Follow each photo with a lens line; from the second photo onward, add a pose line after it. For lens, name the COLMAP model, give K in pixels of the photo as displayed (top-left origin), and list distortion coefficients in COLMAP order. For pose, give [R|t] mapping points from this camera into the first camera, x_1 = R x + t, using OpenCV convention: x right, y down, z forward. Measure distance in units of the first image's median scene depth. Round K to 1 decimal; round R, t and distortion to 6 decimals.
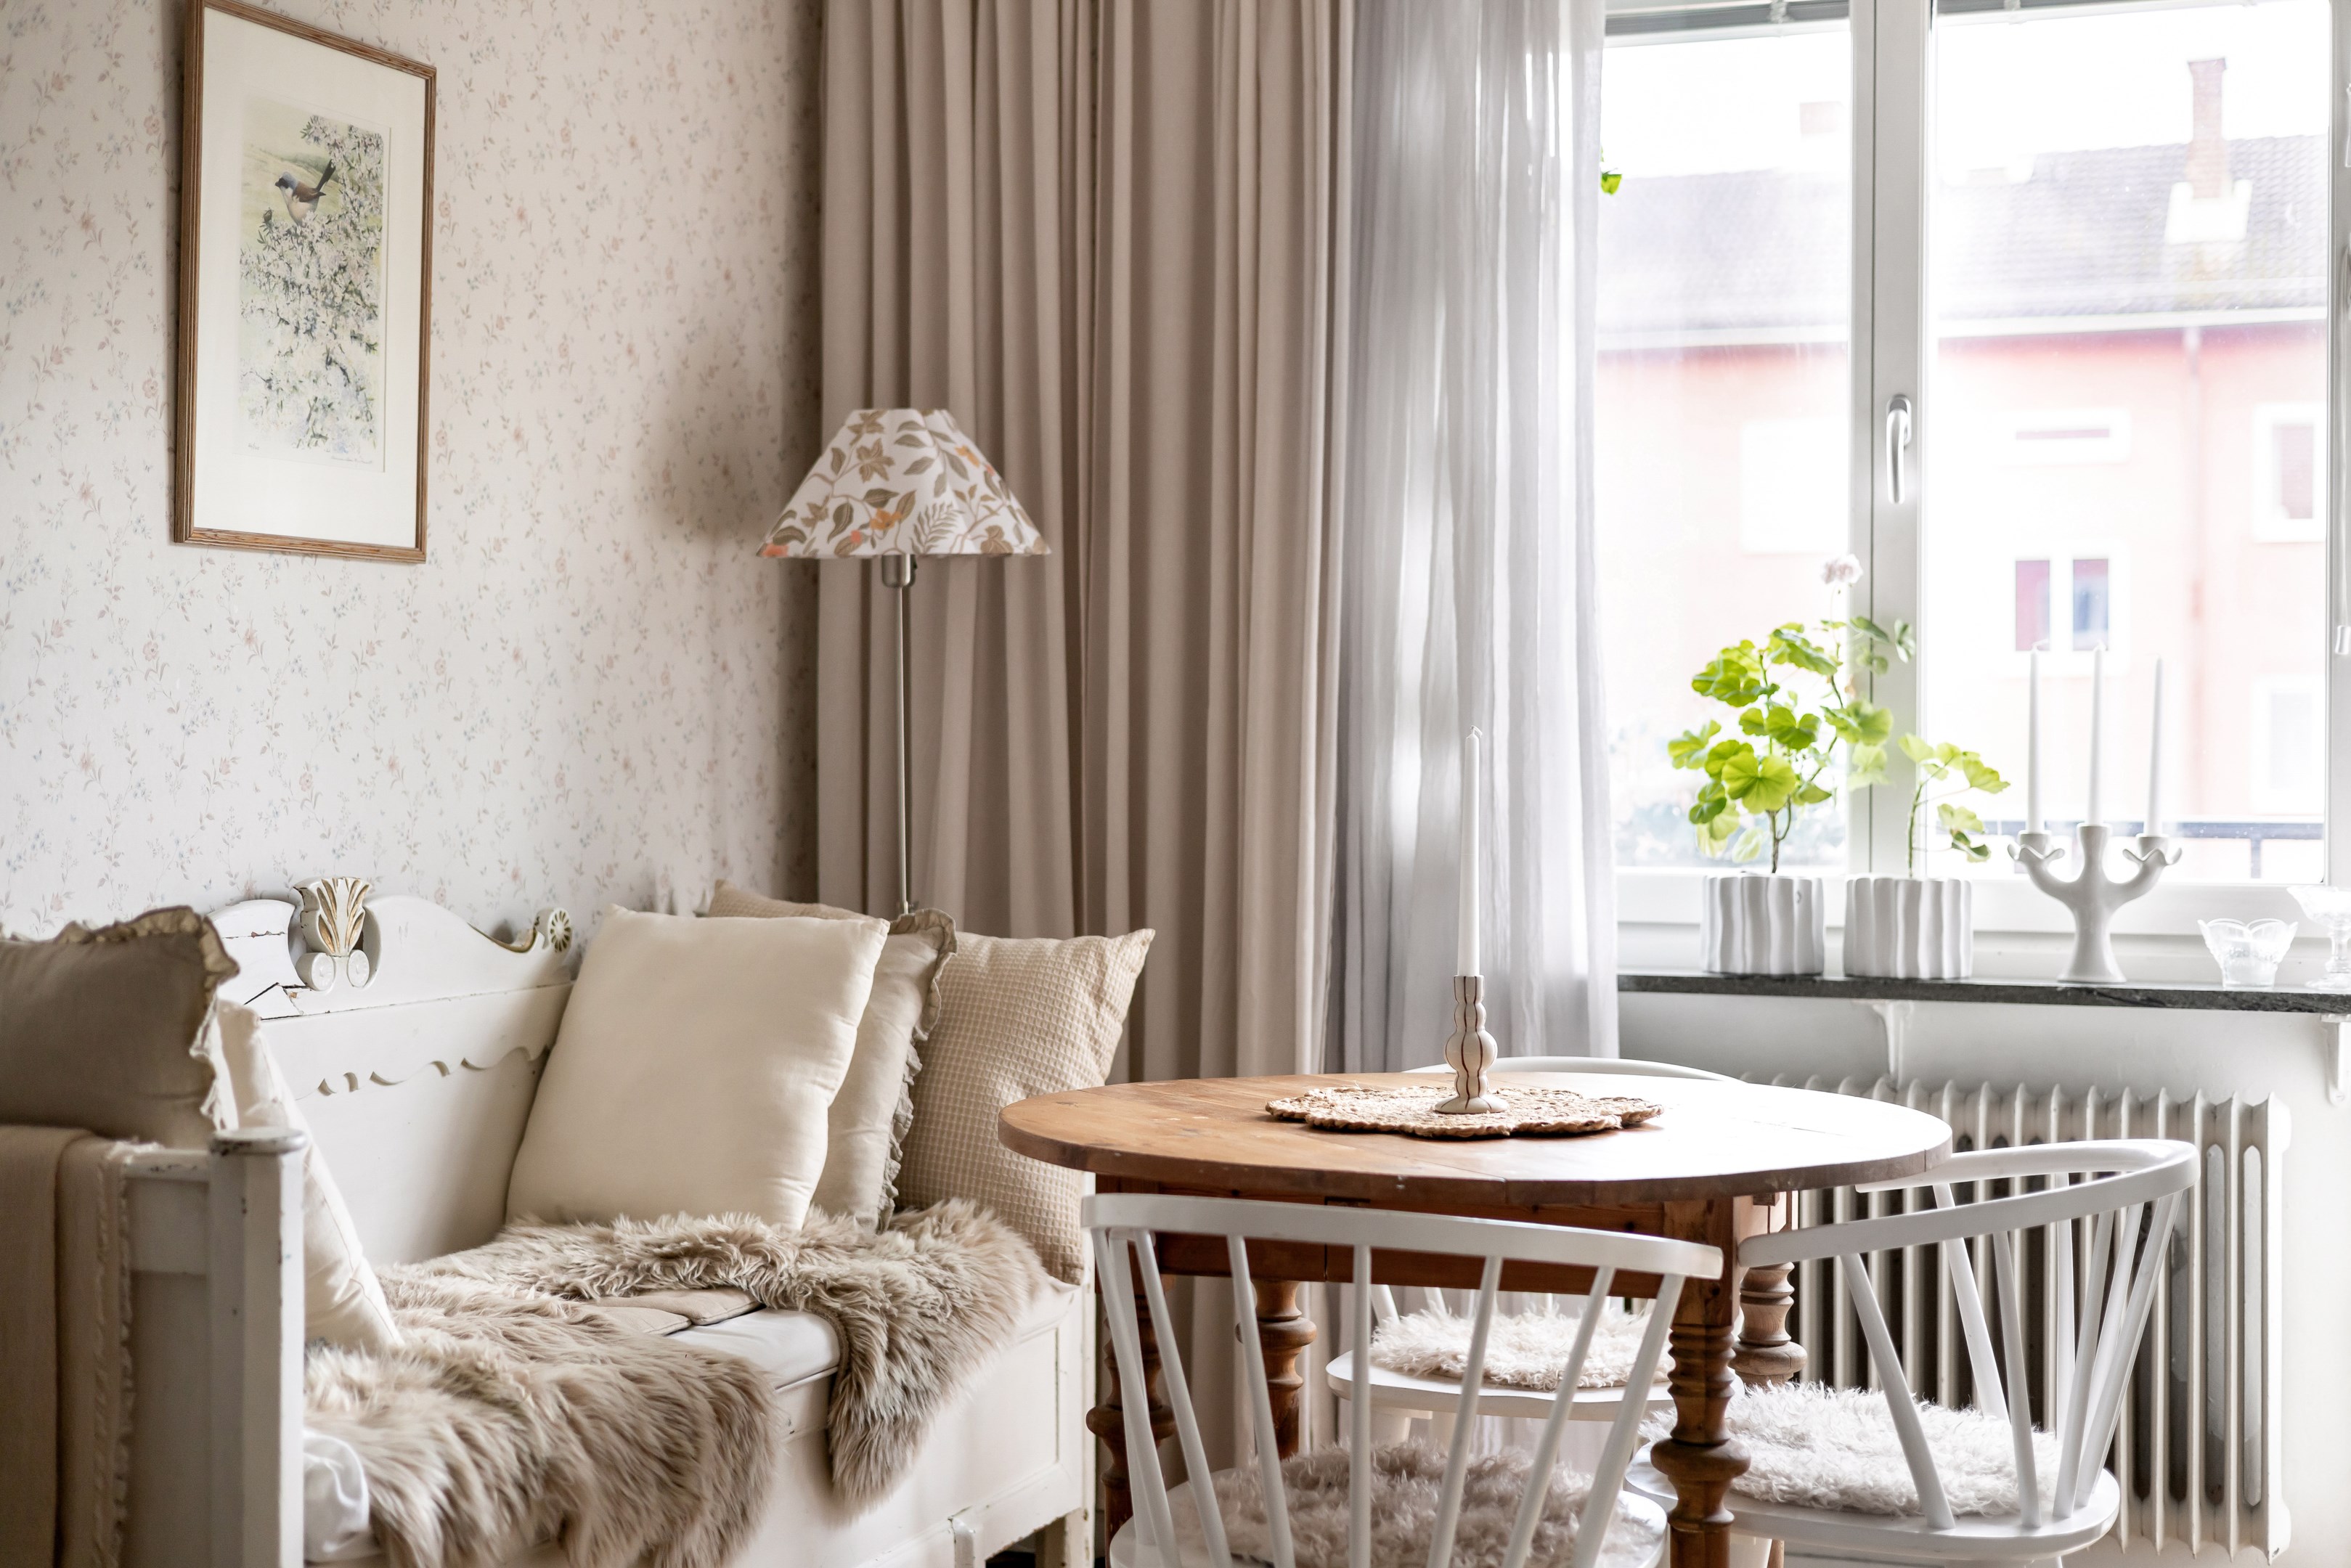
lens RADIAL K [[3222.9, 0, 1216.2], [0, 3222.9, 775.0], [0, 0, 1]] dist [-0.001938, 0.045906]
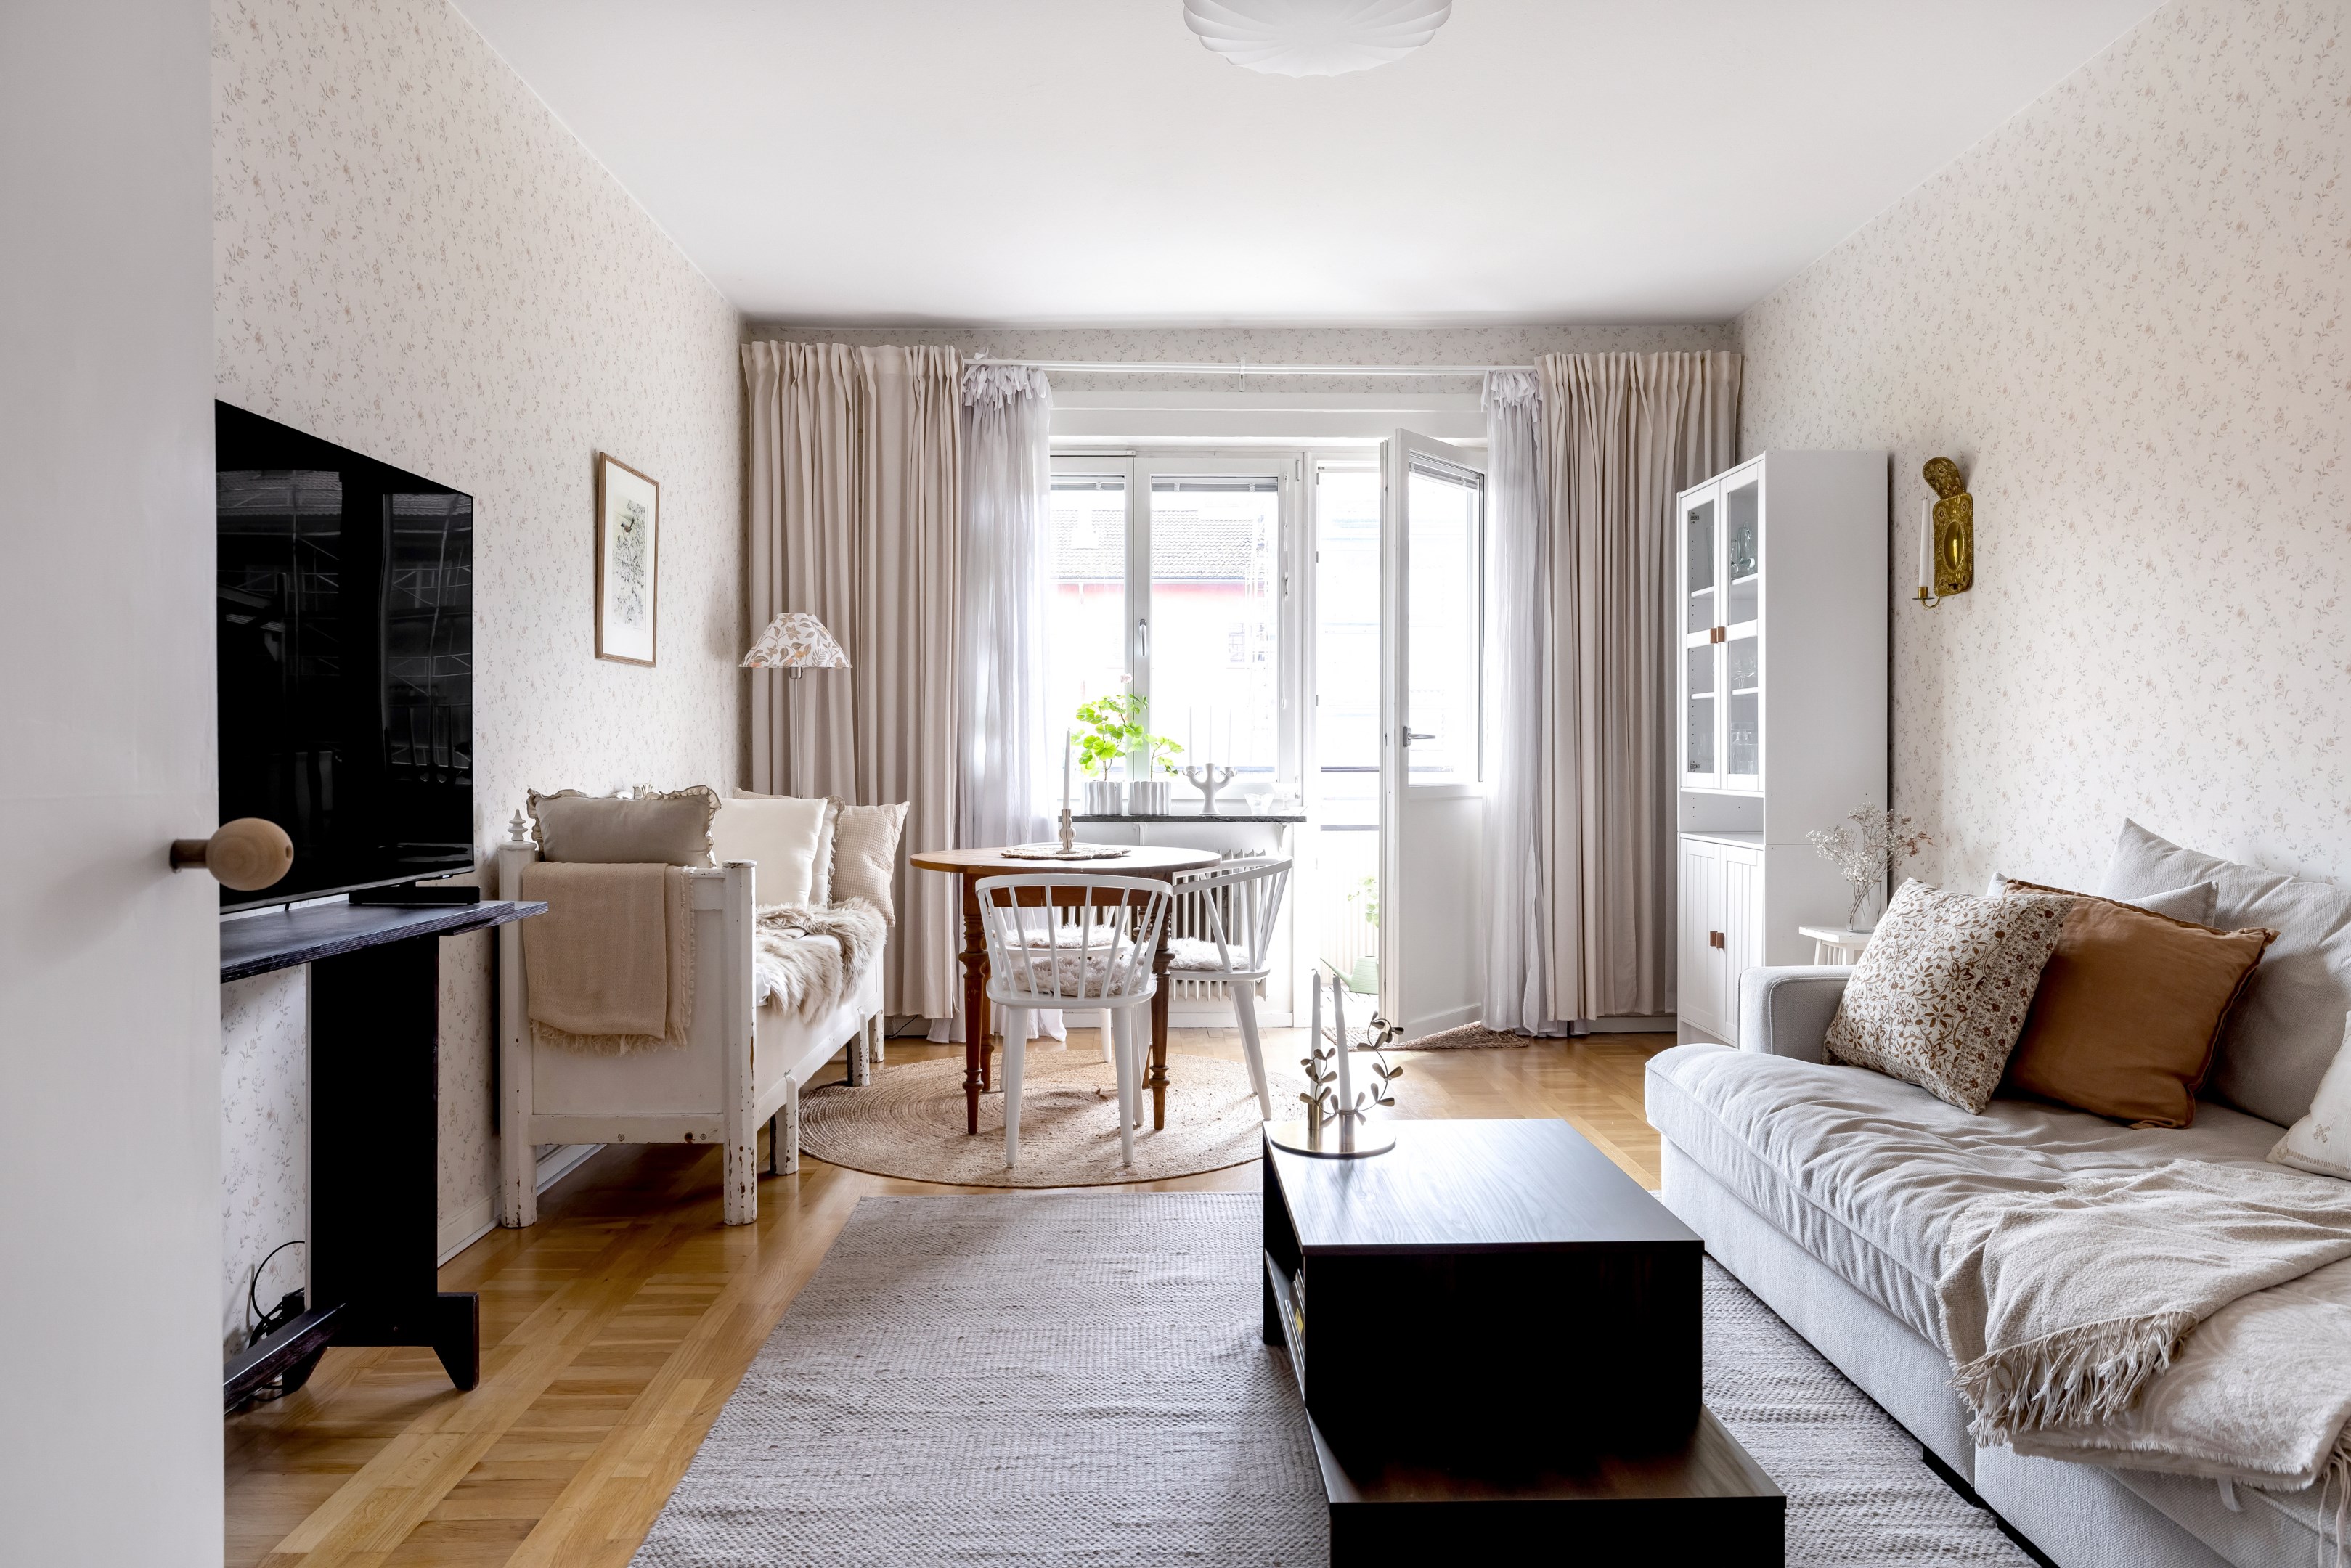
lens RADIAL K [[1337.4, 0, 1167.6], [0, 1337.4, 775.6], [0, 0, 1]] dist [-0.001315, -0.000609]
pose [[0.934100, -0.008944, 0.356899, -0.235379], [0.005134, 0.999919, 0.011622, 0.012998], [-0.356974, -0.009024, 0.934071, -0.182808]]
